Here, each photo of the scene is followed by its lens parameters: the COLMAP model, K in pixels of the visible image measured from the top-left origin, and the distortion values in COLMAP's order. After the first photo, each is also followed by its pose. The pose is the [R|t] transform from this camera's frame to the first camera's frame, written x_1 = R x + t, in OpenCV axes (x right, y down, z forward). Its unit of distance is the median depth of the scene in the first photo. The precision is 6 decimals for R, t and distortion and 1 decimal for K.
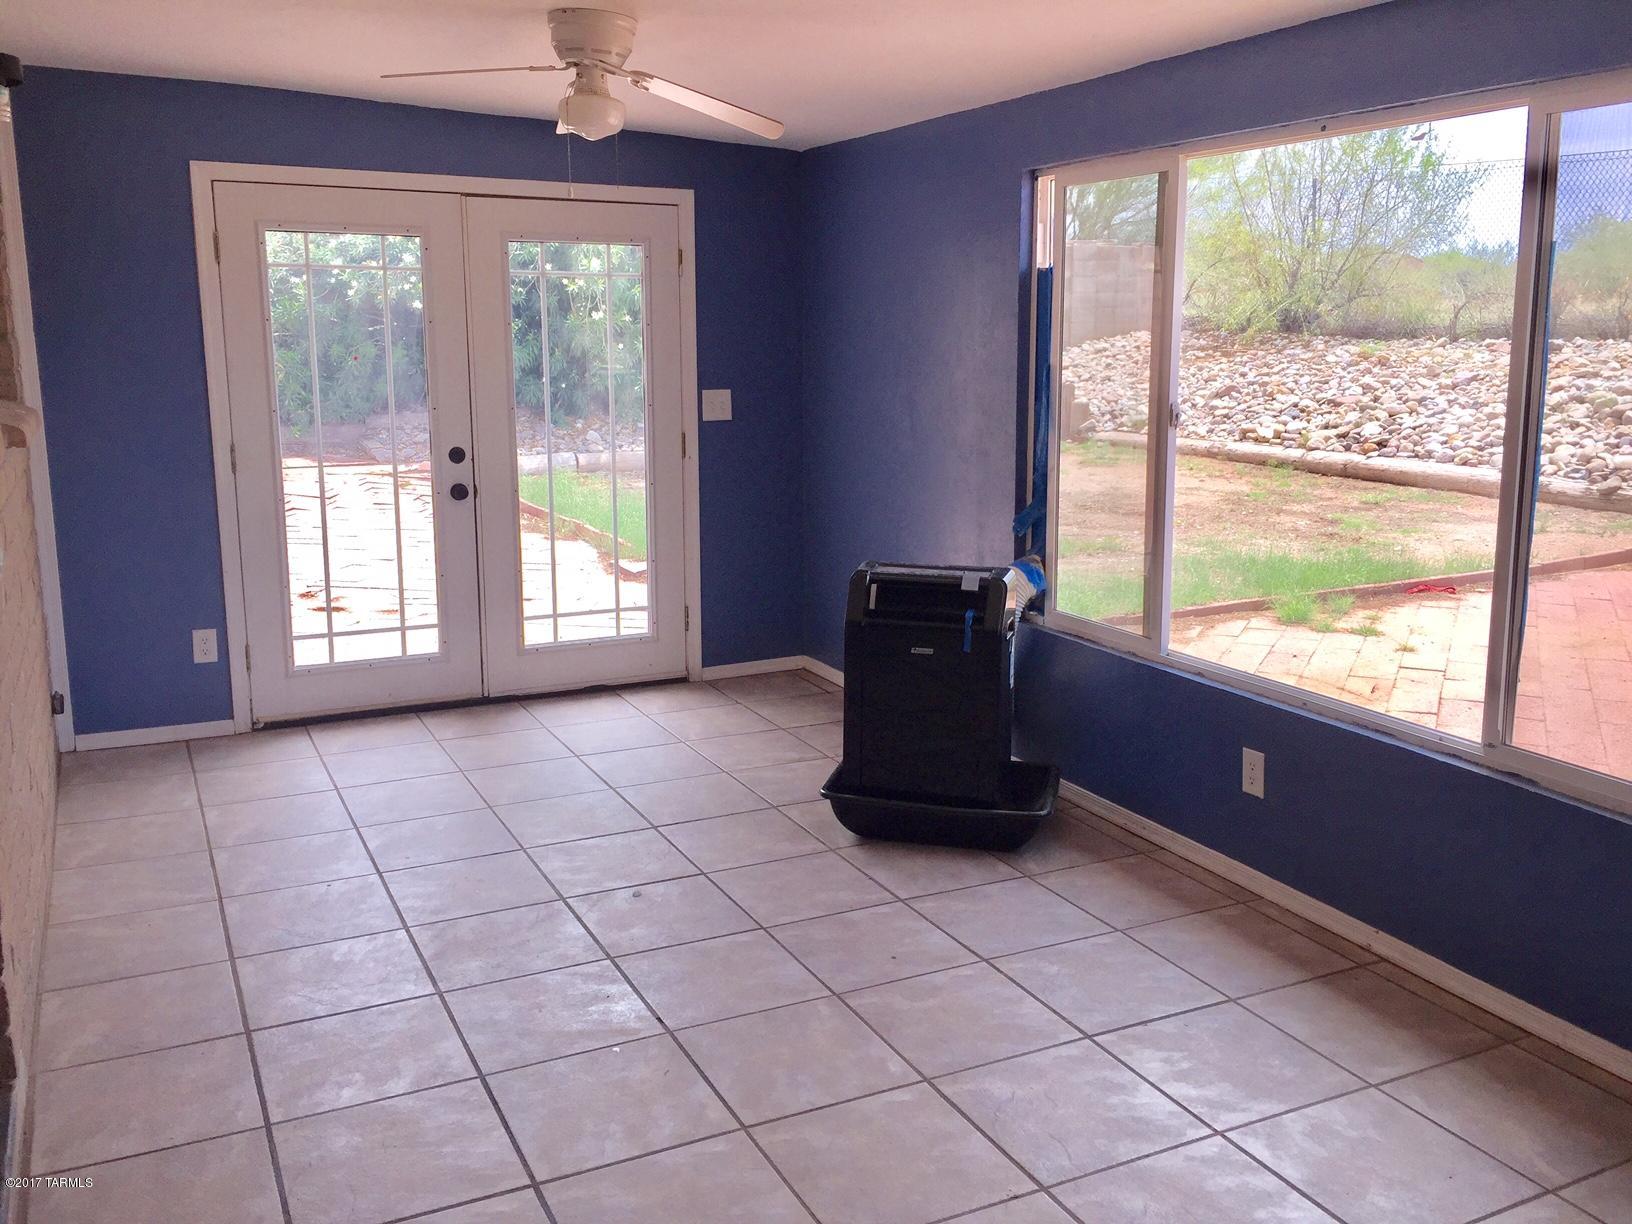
lens RADIAL K [[1404.4, 0, 819.1], [0, 1404.4, 606.4], [0, 0, 1]] dist [0.079250, -0.107134]
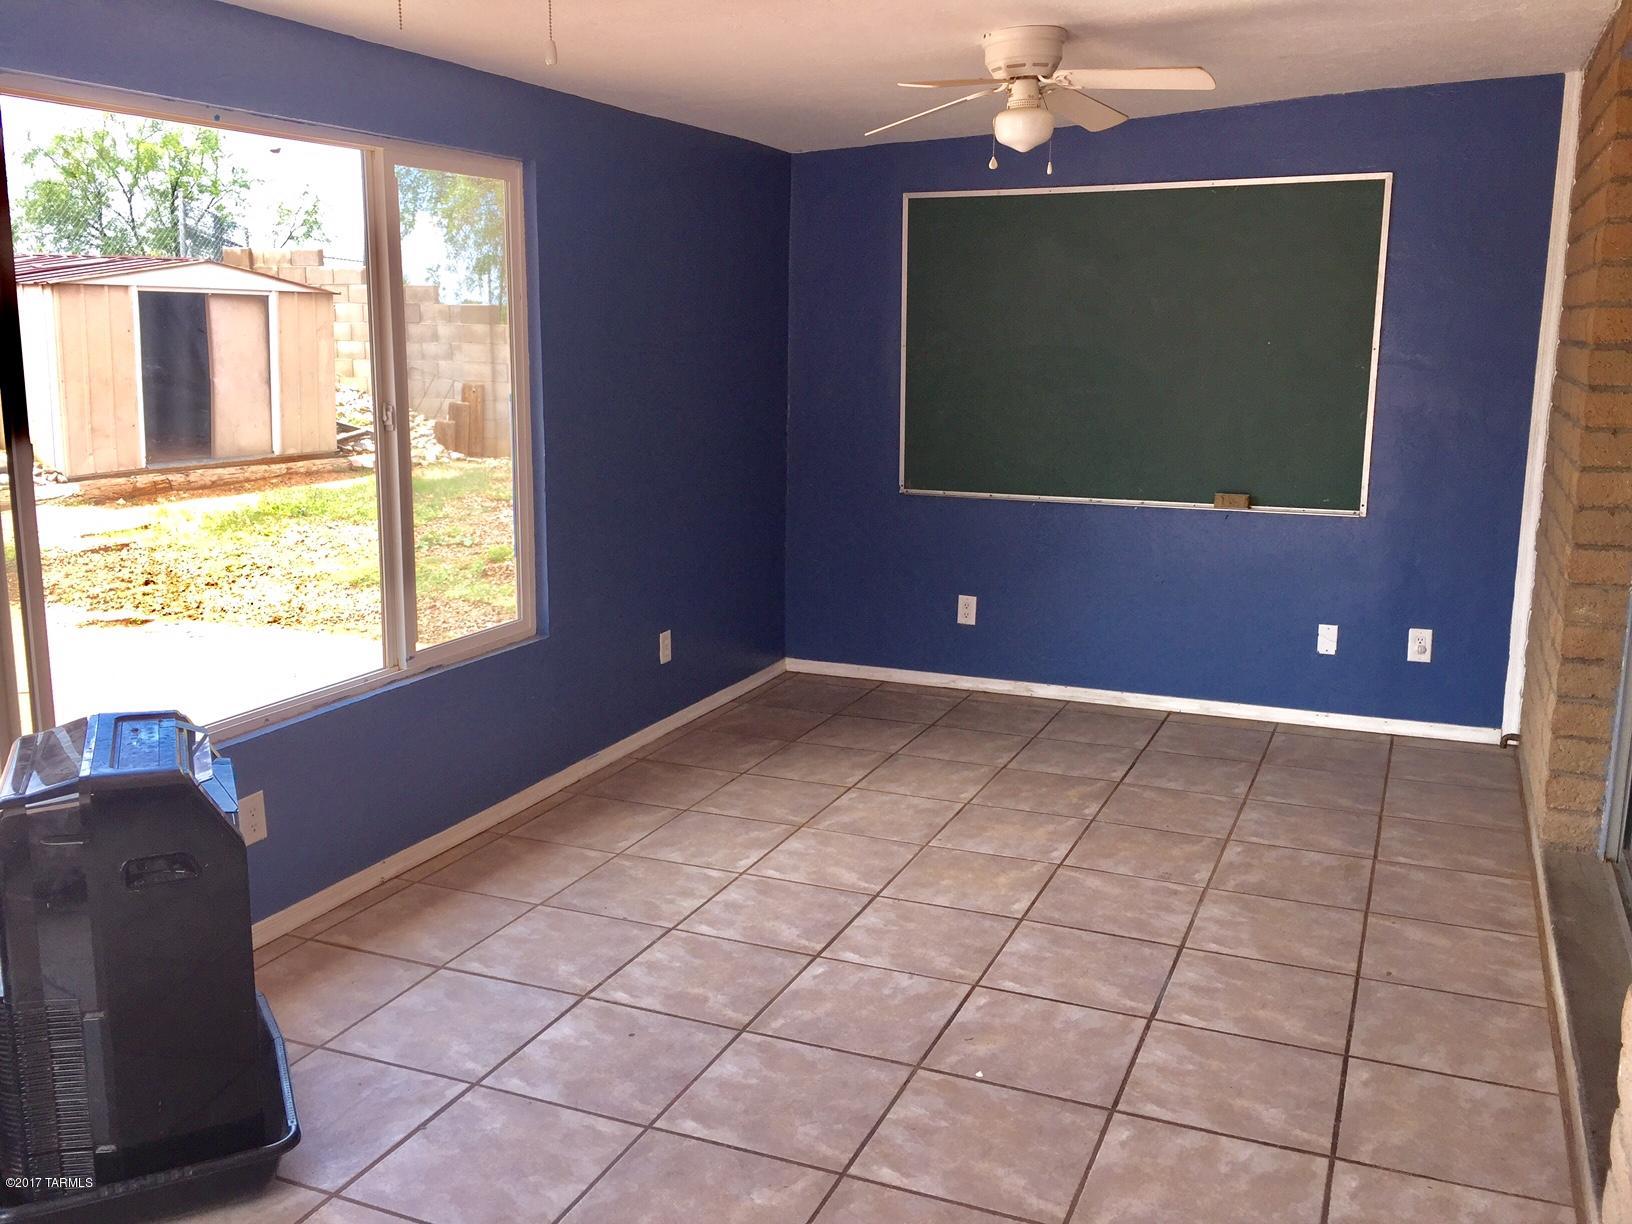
lens RADIAL K [[1404.4, 0, 818.5], [0, 1404.4, 614.6], [0, 0, 1]] dist [0.079250, -0.107134]
pose [[-0.642599, -0.159012, 0.749521, -0.703224], [0.149159, 0.933551, 0.325935, -0.296340], [-0.751544, 0.321244, -0.576181, 1.442328]]
